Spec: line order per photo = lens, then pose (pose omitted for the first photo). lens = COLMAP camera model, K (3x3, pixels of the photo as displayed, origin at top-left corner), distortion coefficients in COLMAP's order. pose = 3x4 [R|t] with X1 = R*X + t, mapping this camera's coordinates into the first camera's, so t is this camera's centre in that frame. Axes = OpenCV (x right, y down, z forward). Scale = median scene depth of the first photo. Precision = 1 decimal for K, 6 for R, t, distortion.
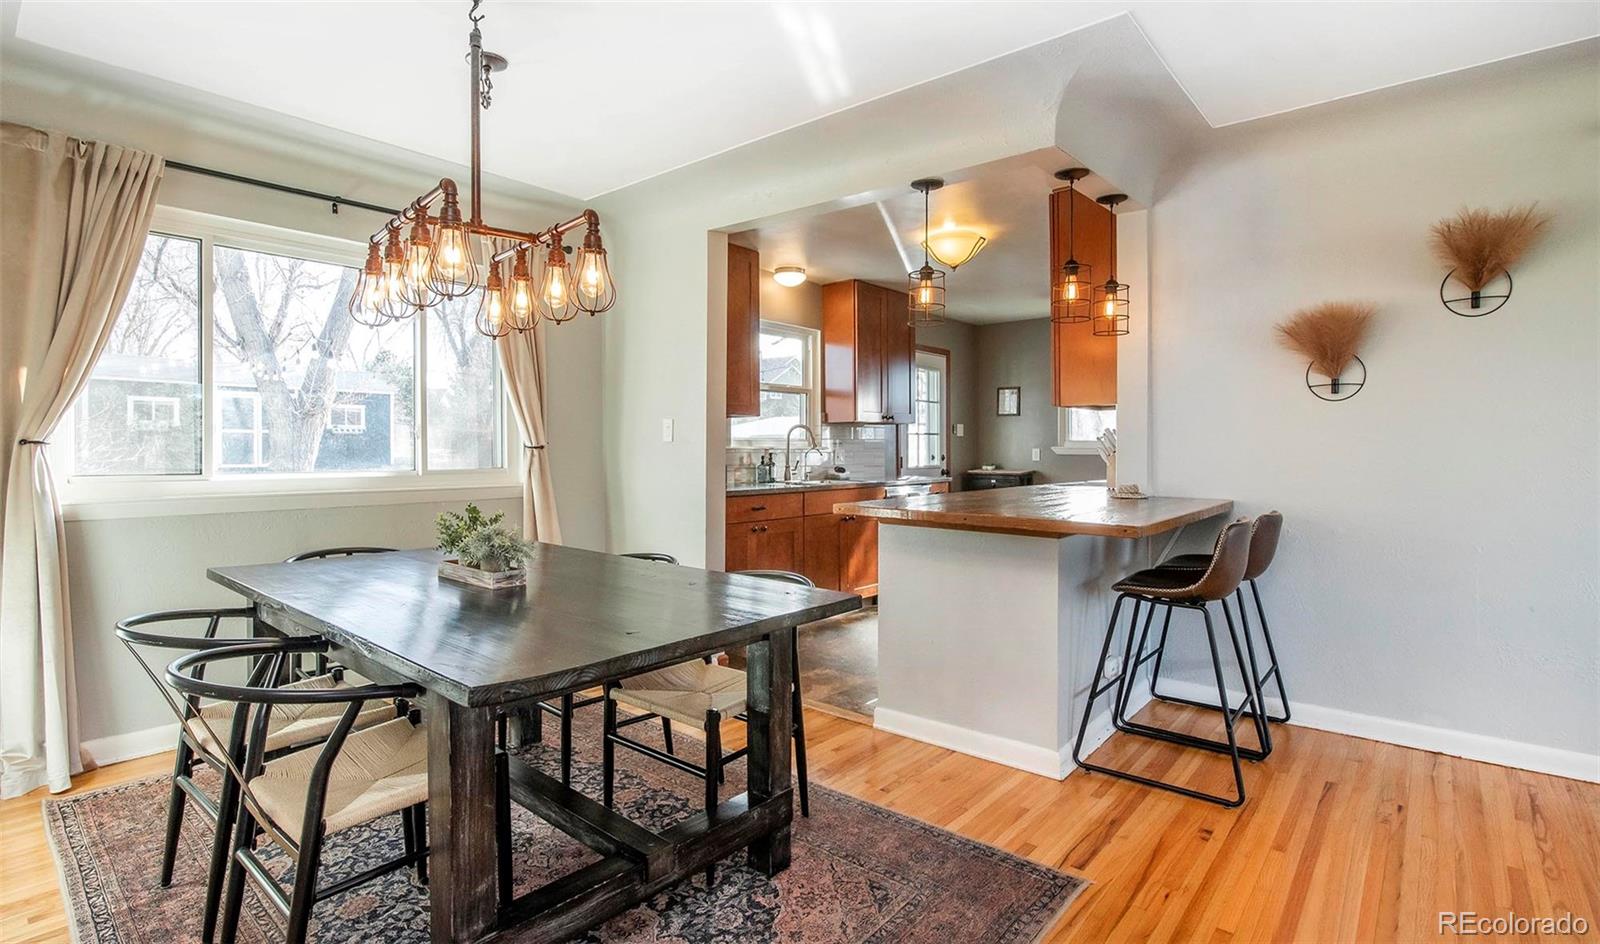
lens RADIAL K [[735.1, 0, 655.6], [0, 735.1, 453.2], [0, 0, 1]] dist [-0.016253, 0.000092]
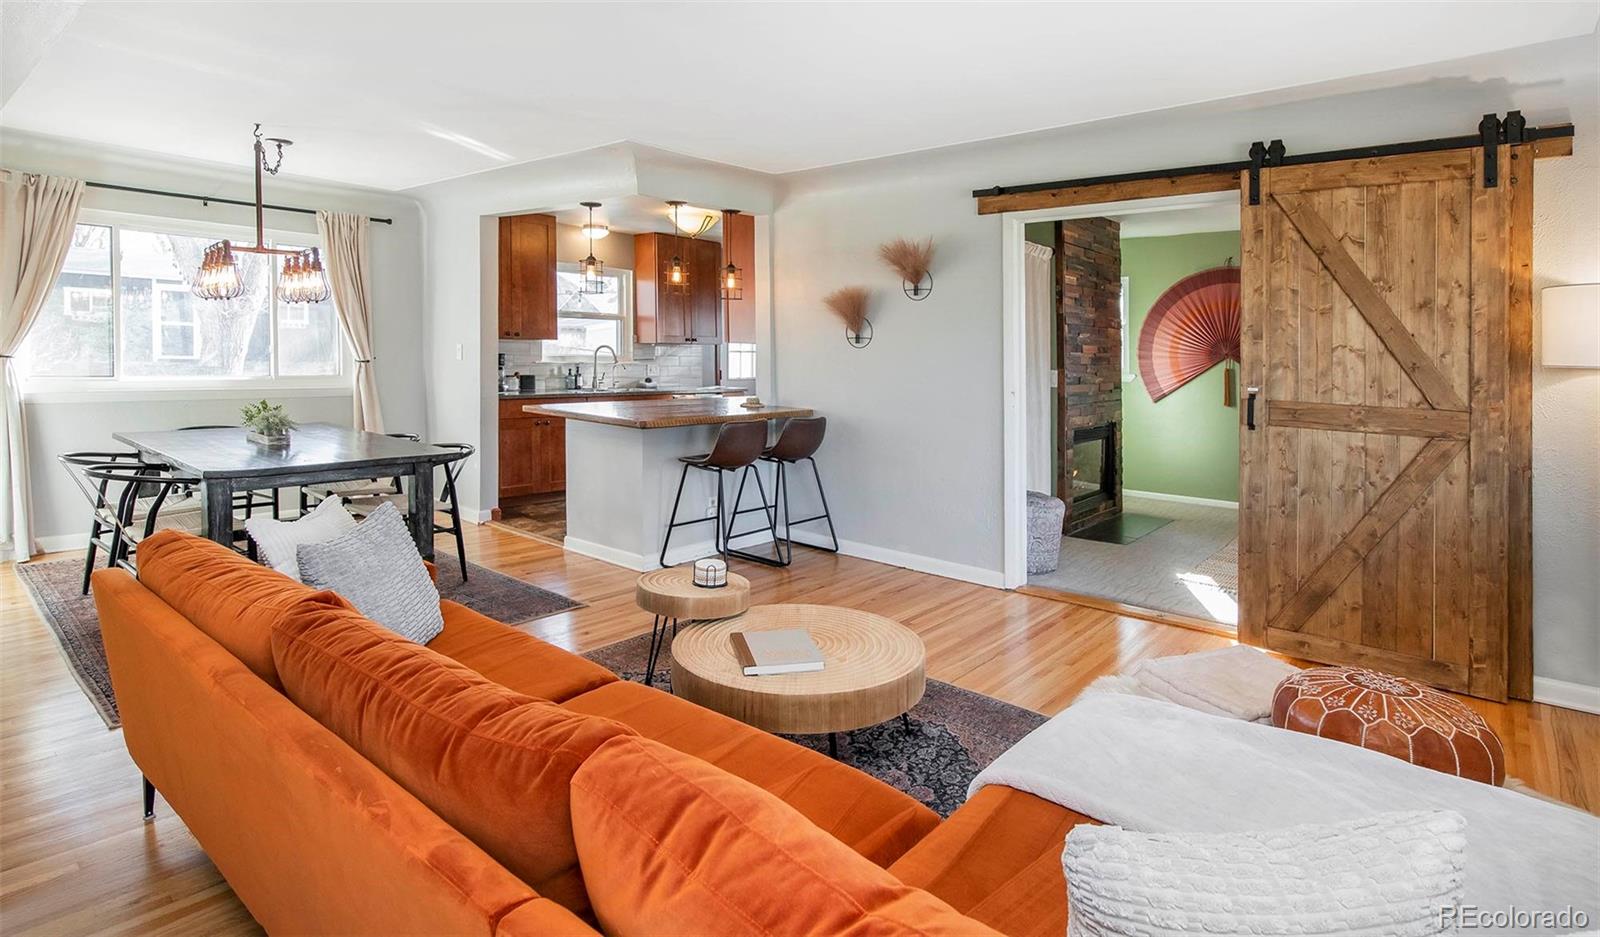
lens RADIAL K [[830.8, 0, 743.7], [0, 830.8, 387.7], [0, 0, 1]] dist [-0.008437, -0.000155]
pose [[0.997829, 0.025851, 0.060566, 0.652957], [-0.028674, 0.998520, 0.046206, -0.071329], [-0.059281, -0.047843, 0.997094, -0.895179]]
